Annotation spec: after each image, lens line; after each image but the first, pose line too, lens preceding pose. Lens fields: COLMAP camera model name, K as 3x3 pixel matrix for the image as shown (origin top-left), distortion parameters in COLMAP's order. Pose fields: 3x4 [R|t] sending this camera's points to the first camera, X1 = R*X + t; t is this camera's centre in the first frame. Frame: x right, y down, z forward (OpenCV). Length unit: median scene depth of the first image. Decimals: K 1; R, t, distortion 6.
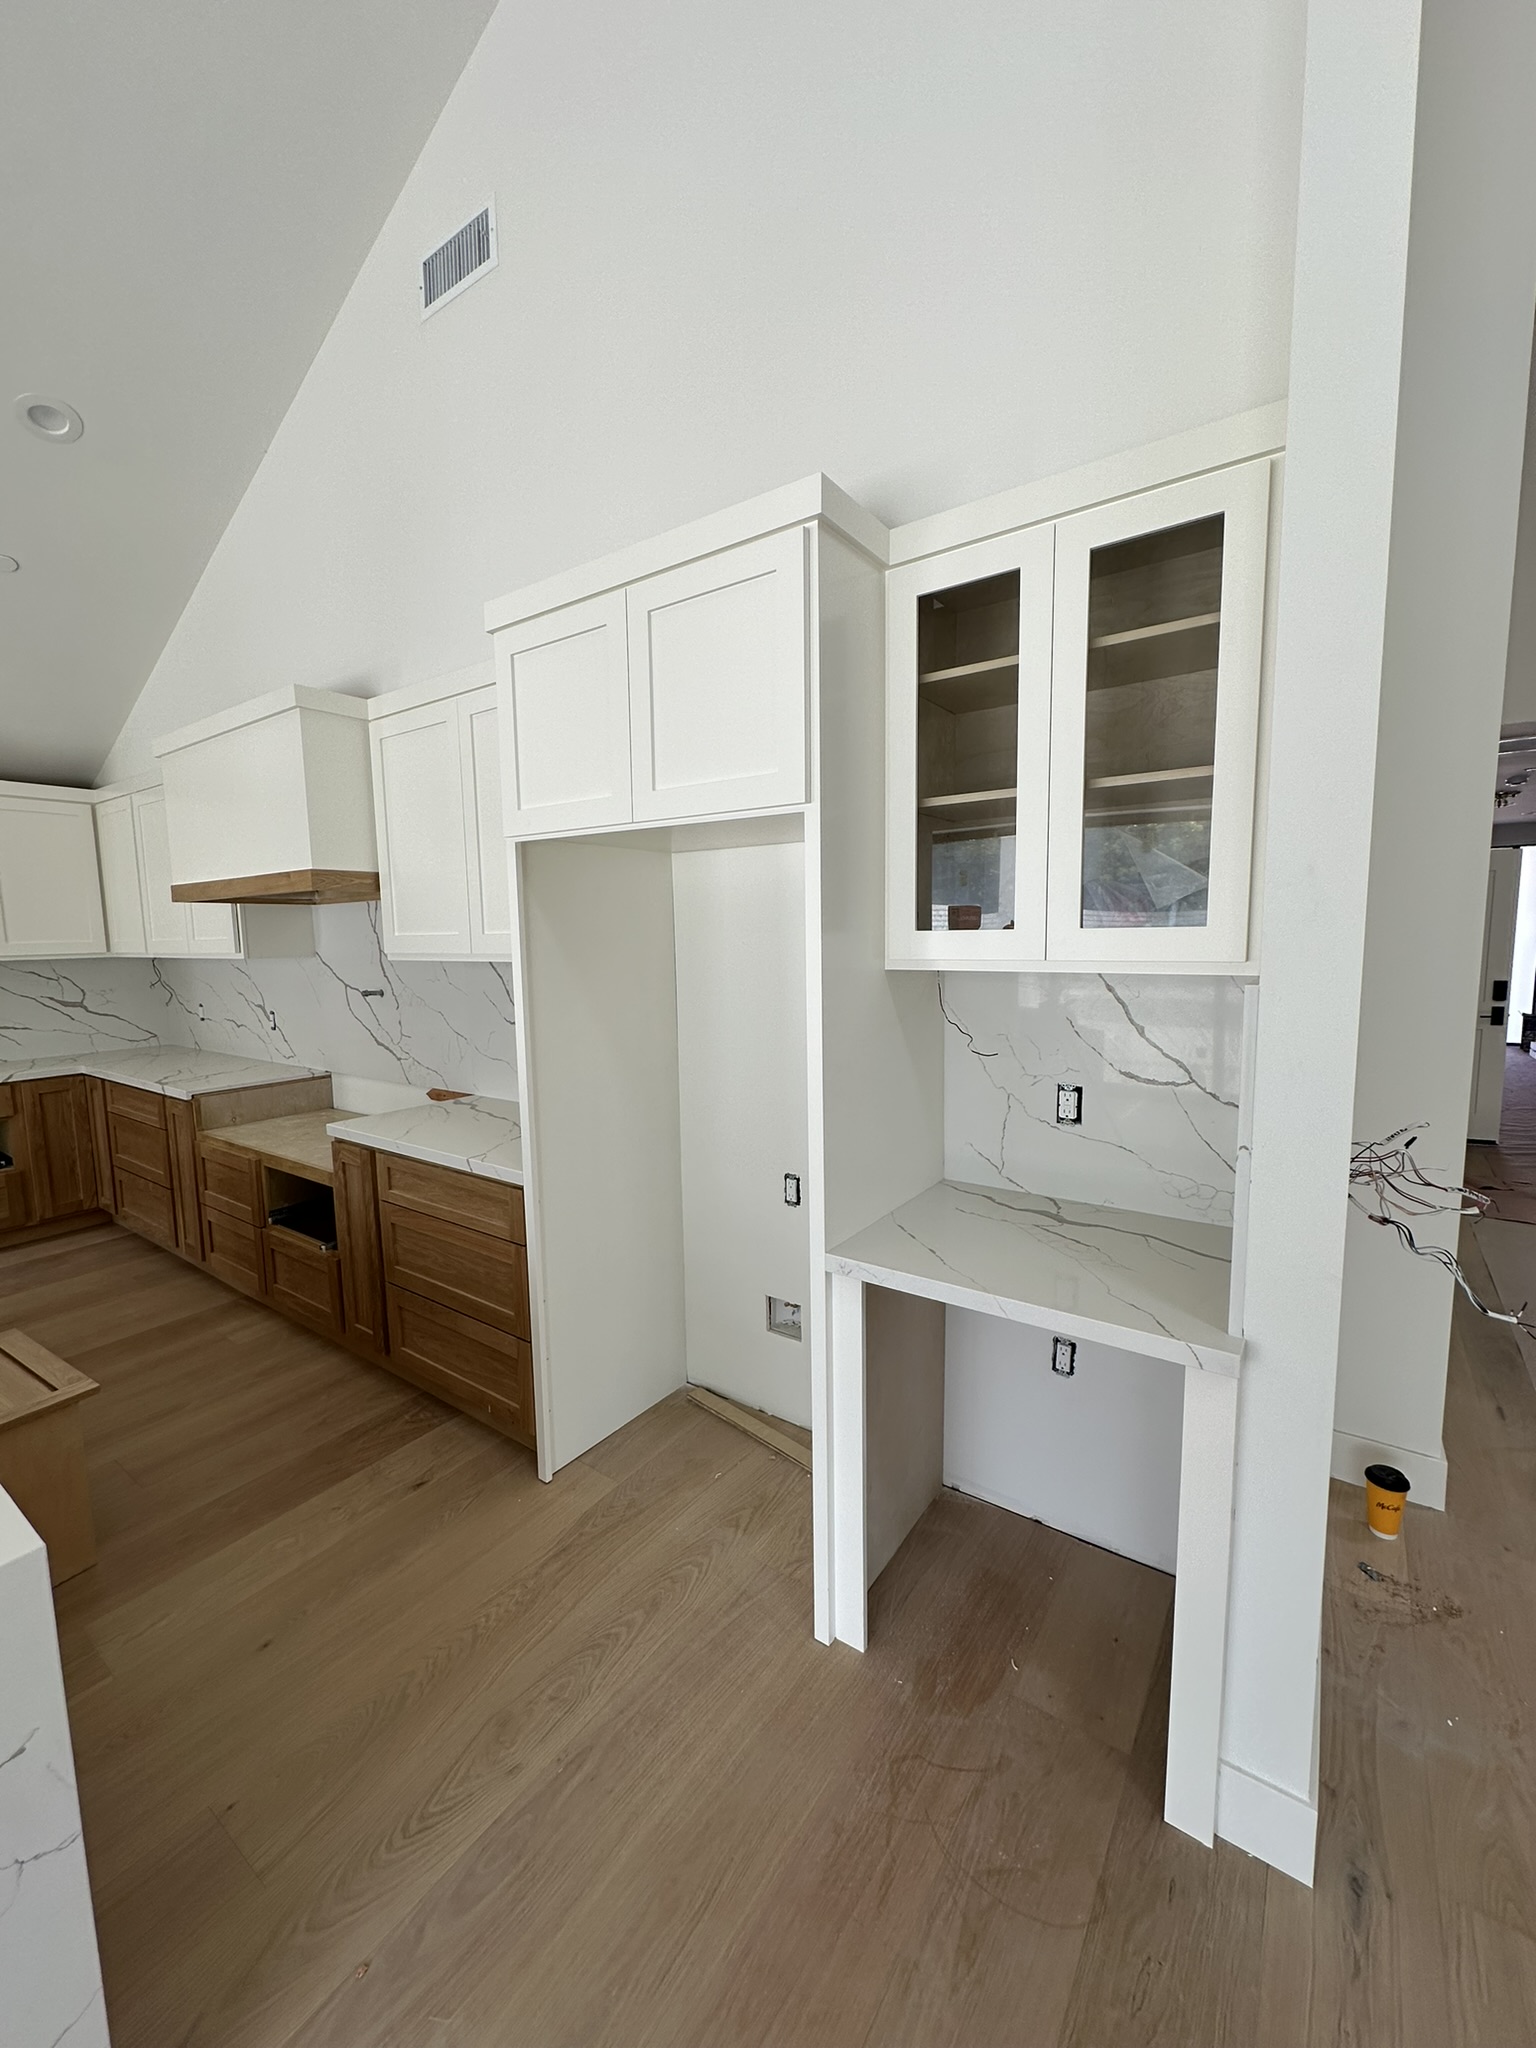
lens RADIAL K [[830.9, 0, 768.0], [0, 830.9, 1024.0], [0, 0, 1]] dist [0.000814, 0.000040]
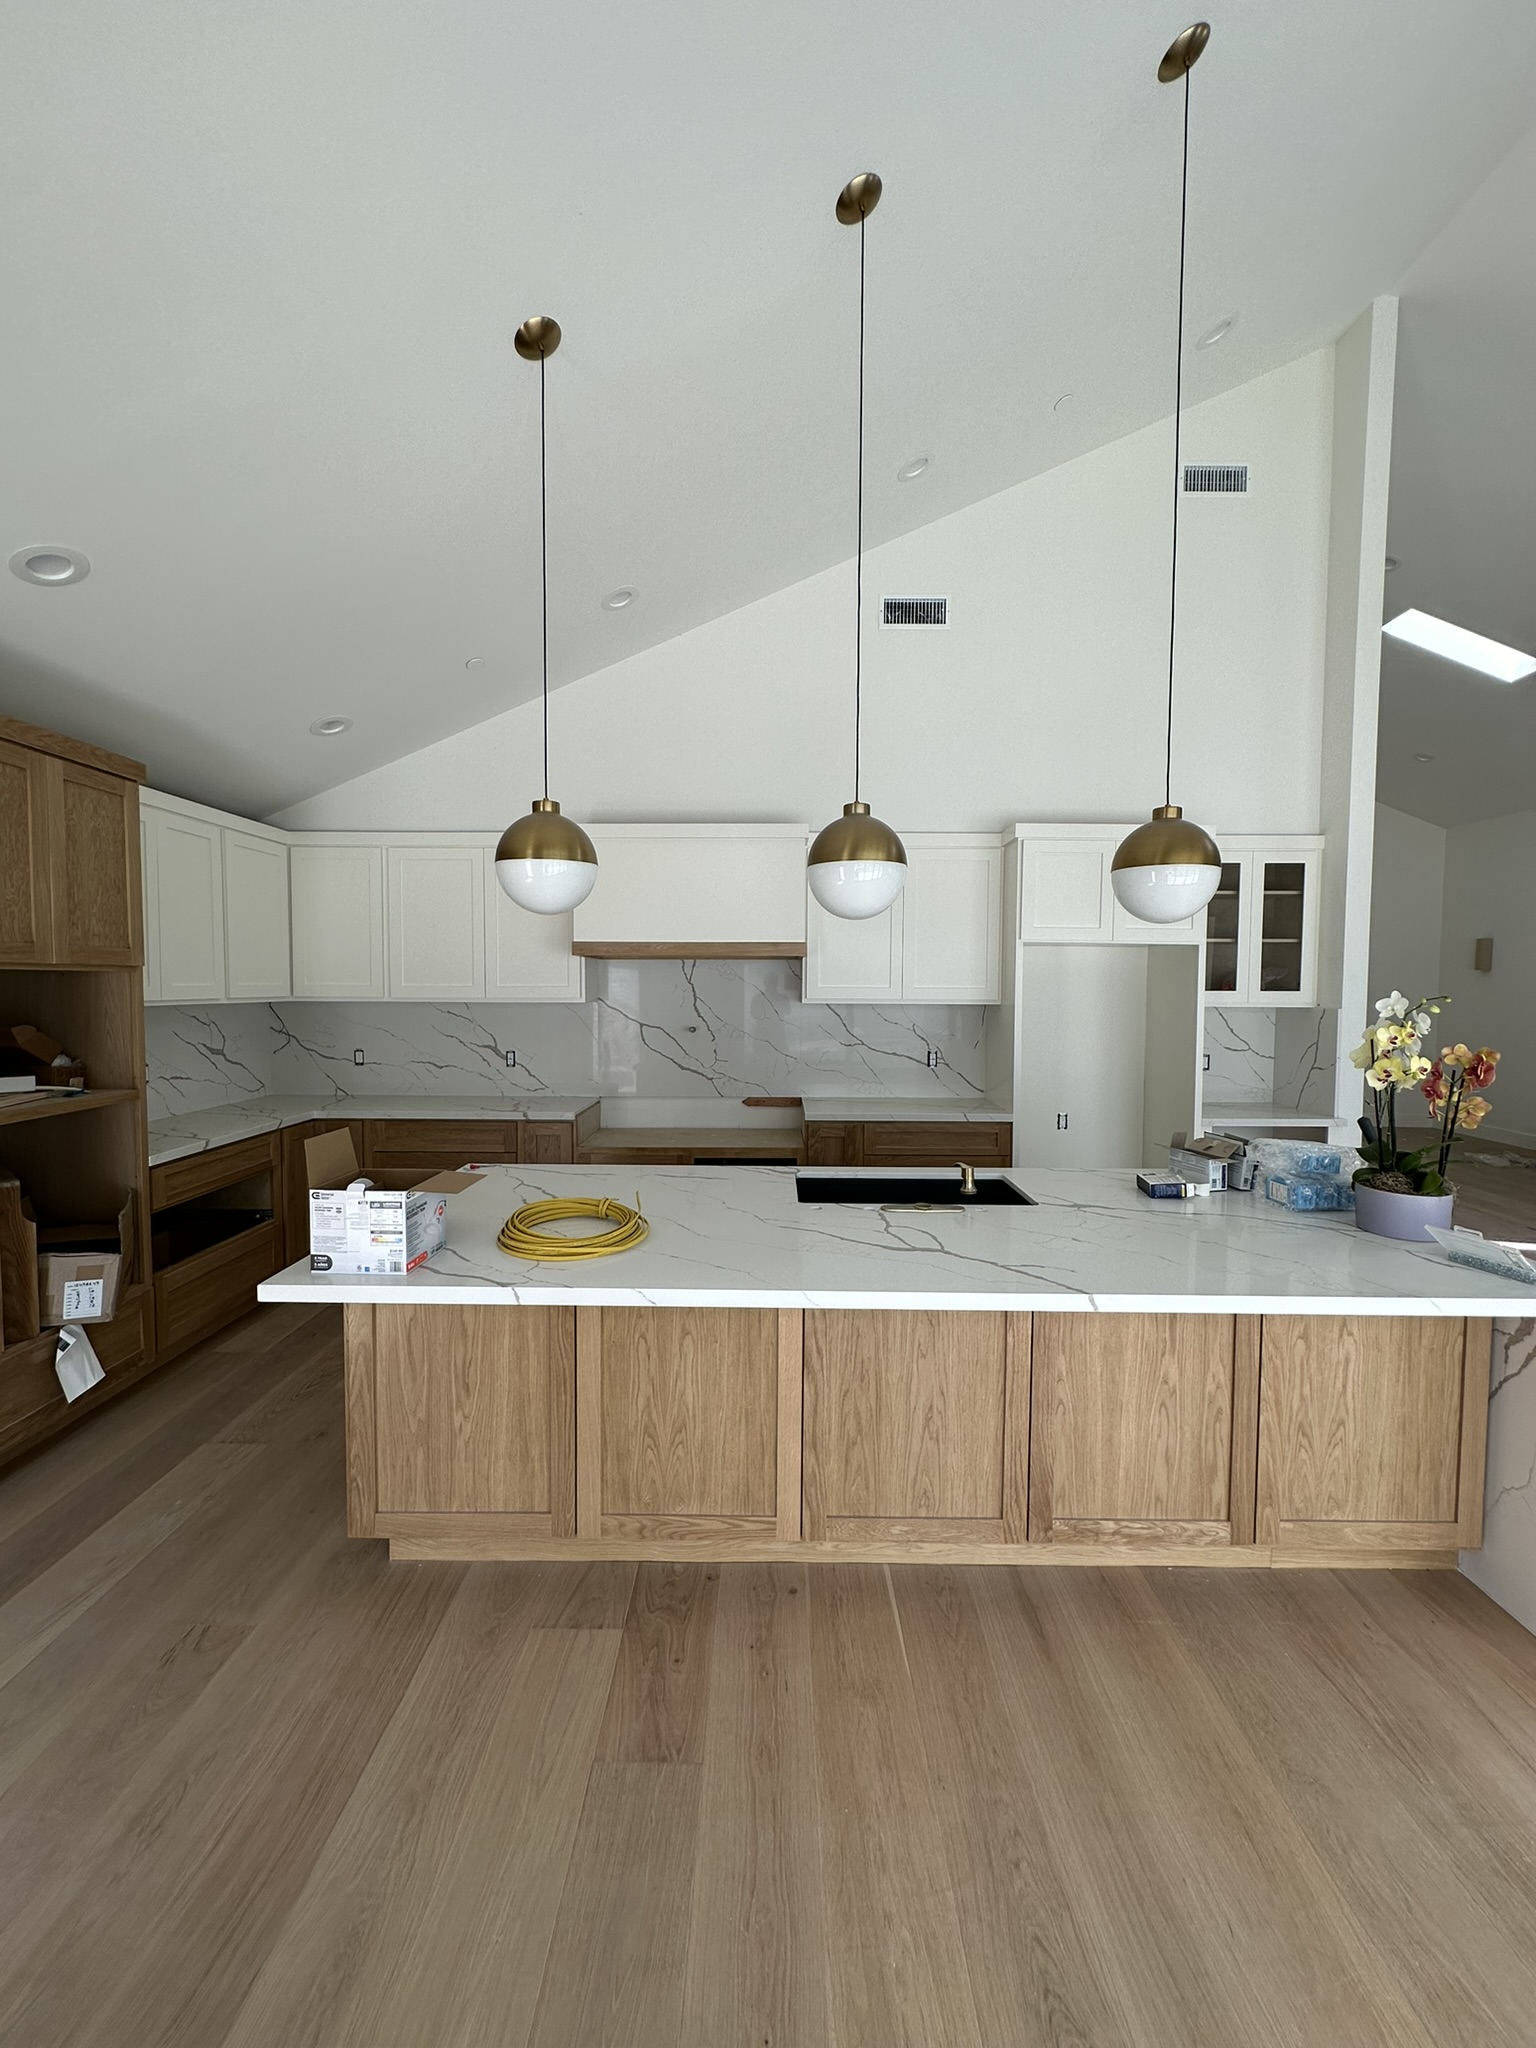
lens RADIAL K [[830.9, 0, 768.0], [0, 830.9, 1024.0], [0, 0, 1]] dist [0.000814, 0.000040]
pose [[0.814467, -0.003311, 0.580200, -1.082470], [0.047291, 0.997035, -0.060696, 0.037891], [-0.578279, 0.076873, 0.812209, -0.132890]]
